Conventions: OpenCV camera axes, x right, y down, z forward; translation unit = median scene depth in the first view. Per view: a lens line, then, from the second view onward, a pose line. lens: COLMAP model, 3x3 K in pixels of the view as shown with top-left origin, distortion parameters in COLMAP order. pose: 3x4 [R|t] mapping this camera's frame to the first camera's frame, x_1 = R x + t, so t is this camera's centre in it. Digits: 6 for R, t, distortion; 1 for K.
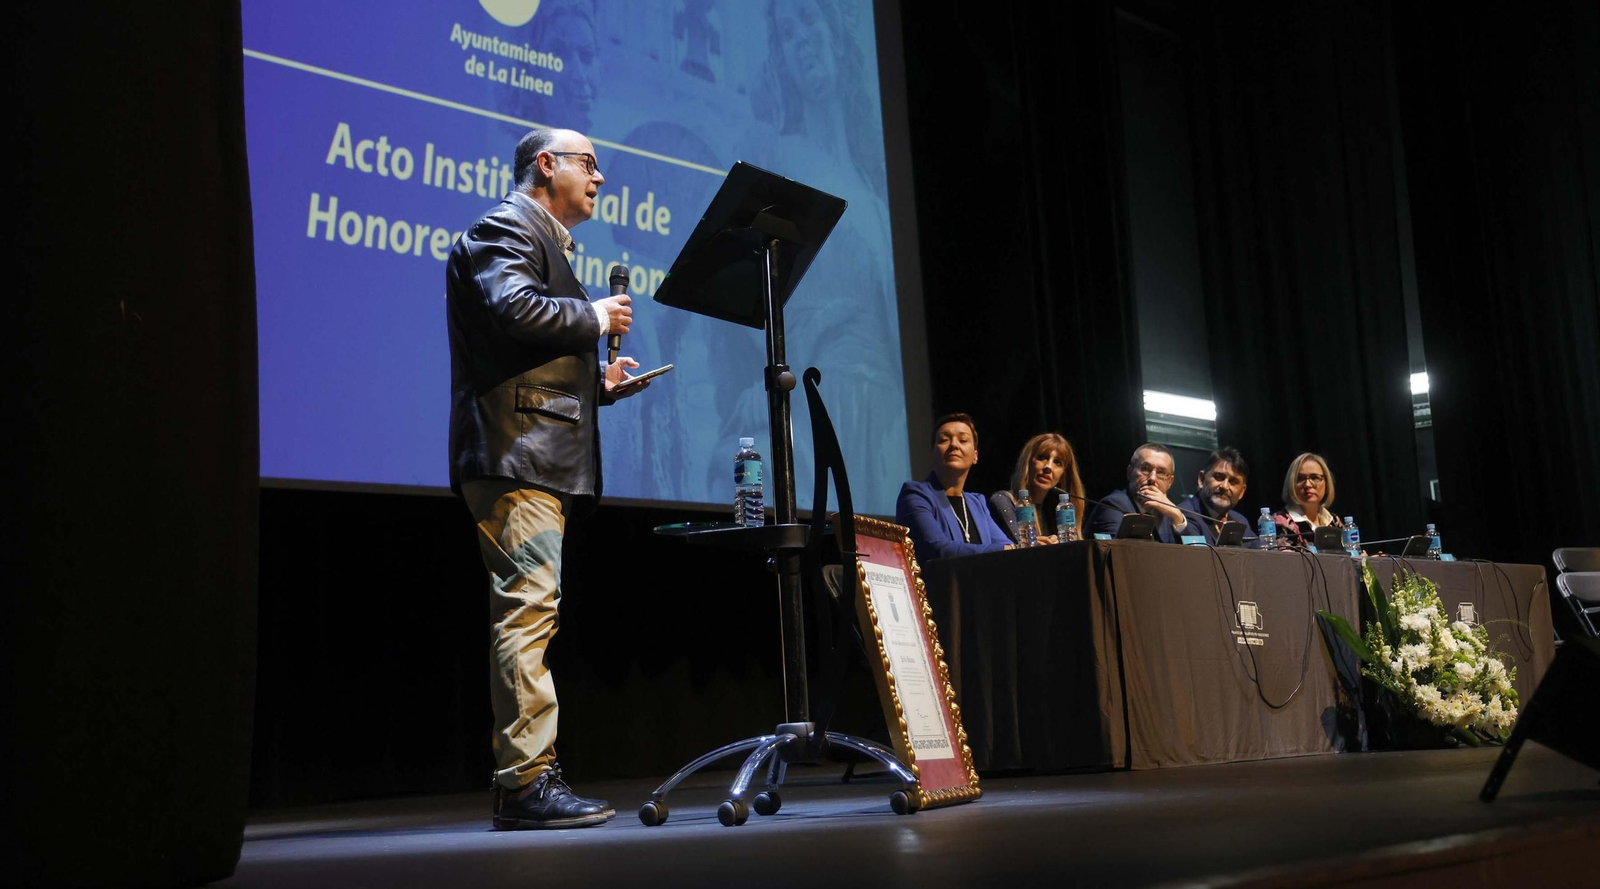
lens RADIAL K [[2238.4, 0, 805.1], [0, 2238.4, 374.4], [0, 0, 1]] dist [0.169649, 0.000000]
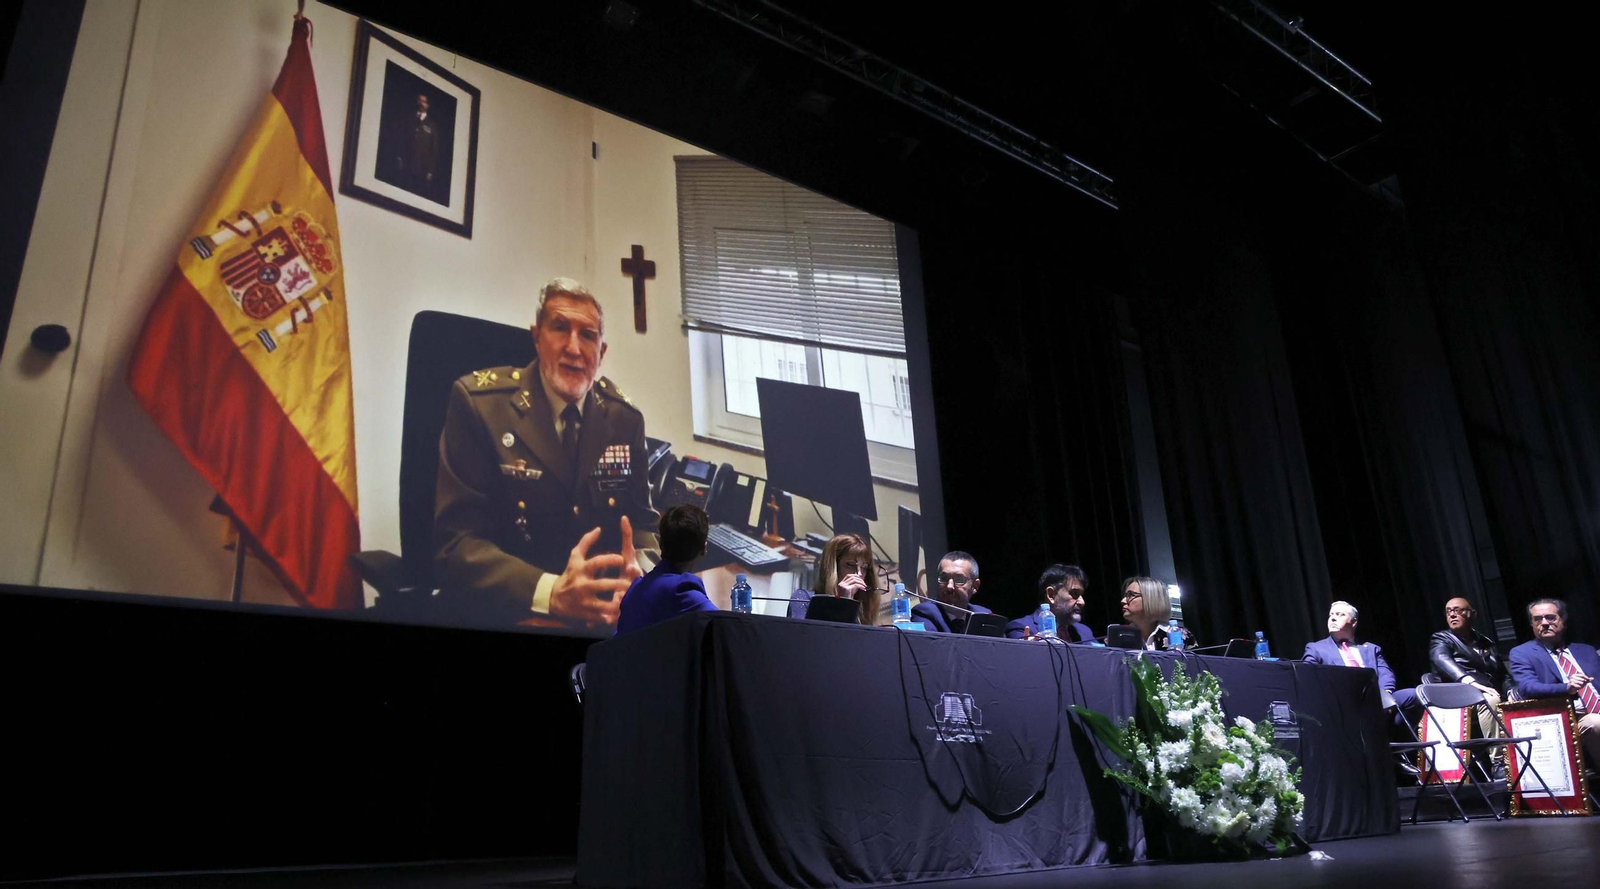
lens RADIAL K [[1102.5, 0, 809.8], [0, 1102.5, 461.8], [0, 0, 1]] dist [-0.082689, 0.040461]
pose [[0.969456, -0.058850, -0.238100, 0.183834], [0.022893, 0.988261, -0.151051, 0.055491], [0.244194, 0.140986, 0.959423, 0.419099]]
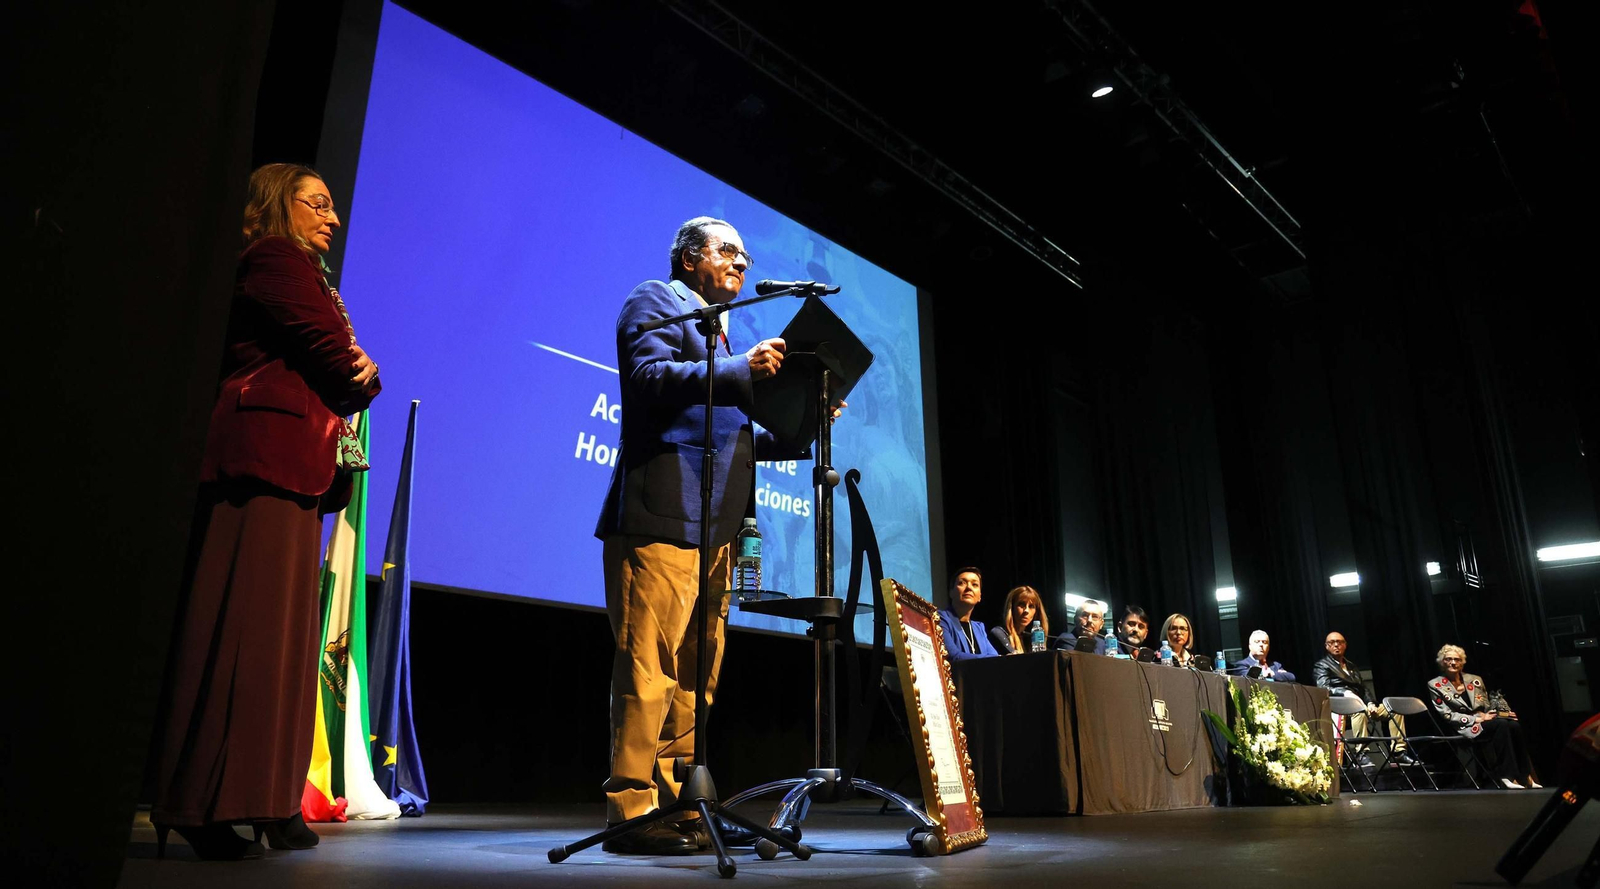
lens RADIAL K [[1102.5, 0, 810.9], [0, 1102.5, 449.5], [0, 0, 1]] dist [-0.082689, 0.040461]
pose [[0.996877, 0.035254, -0.070666, 0.011071], [-0.044287, 0.990442, -0.130625, 0.030956], [0.065385, 0.133347, 0.988910, 0.195919]]
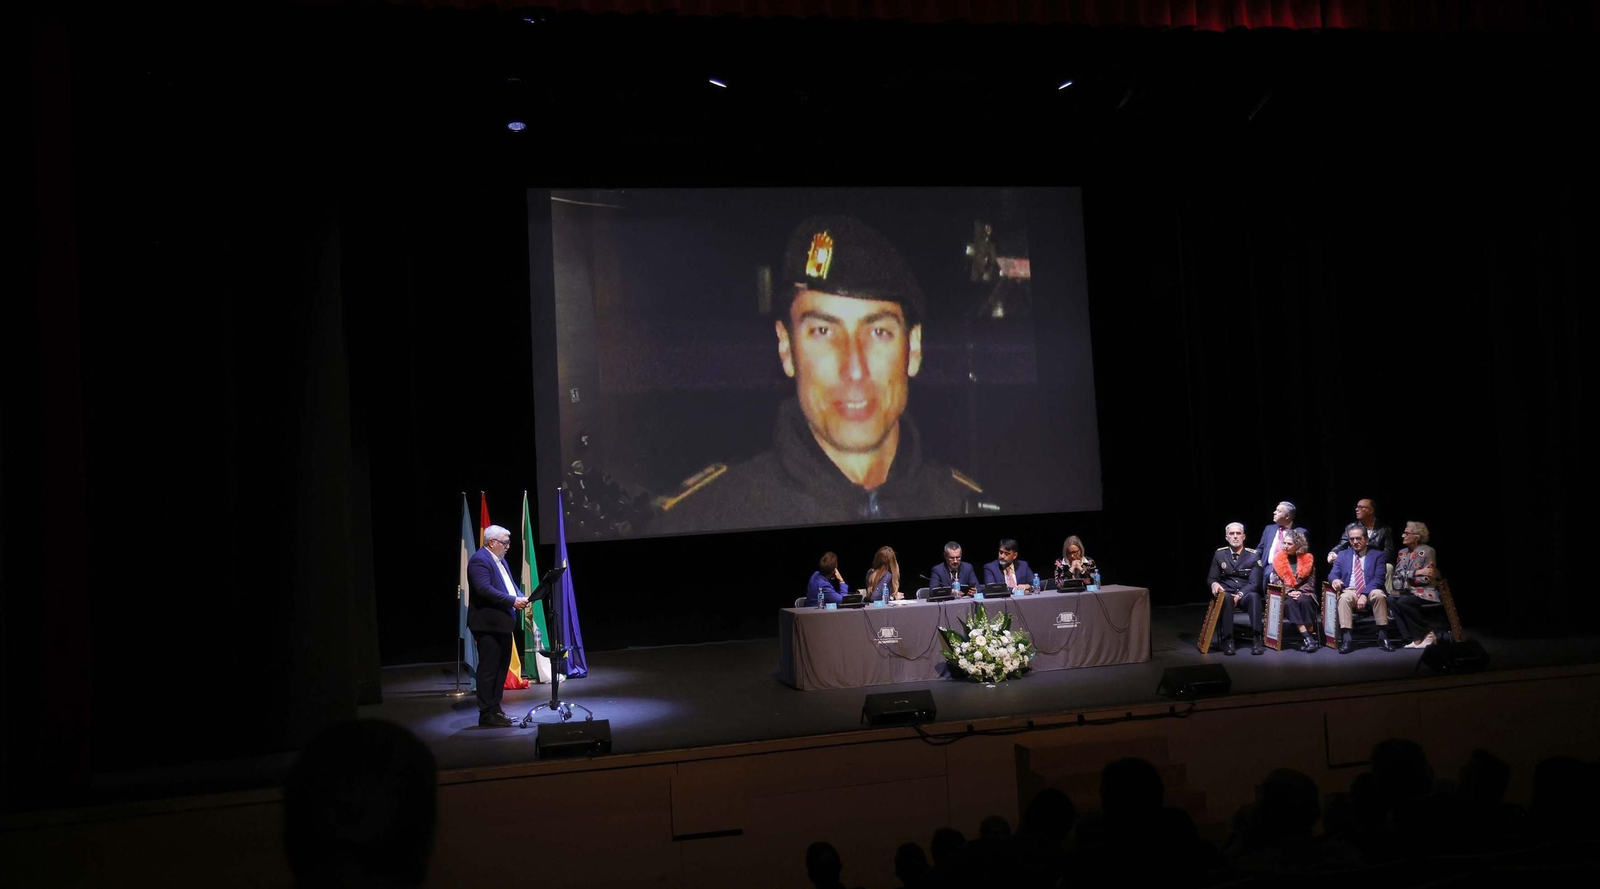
lens RADIAL K [[1562.8, 0, 799.2], [0, 1562.8, 413.8], [0, 0, 1]] dist [0.039882, 0.000000]
pose [[0.792143, -0.001512, -0.610334, 0.946365], [0.101132, 0.986498, 0.128814, -0.306380], [0.601899, -0.163764, 0.781601, -0.379693]]
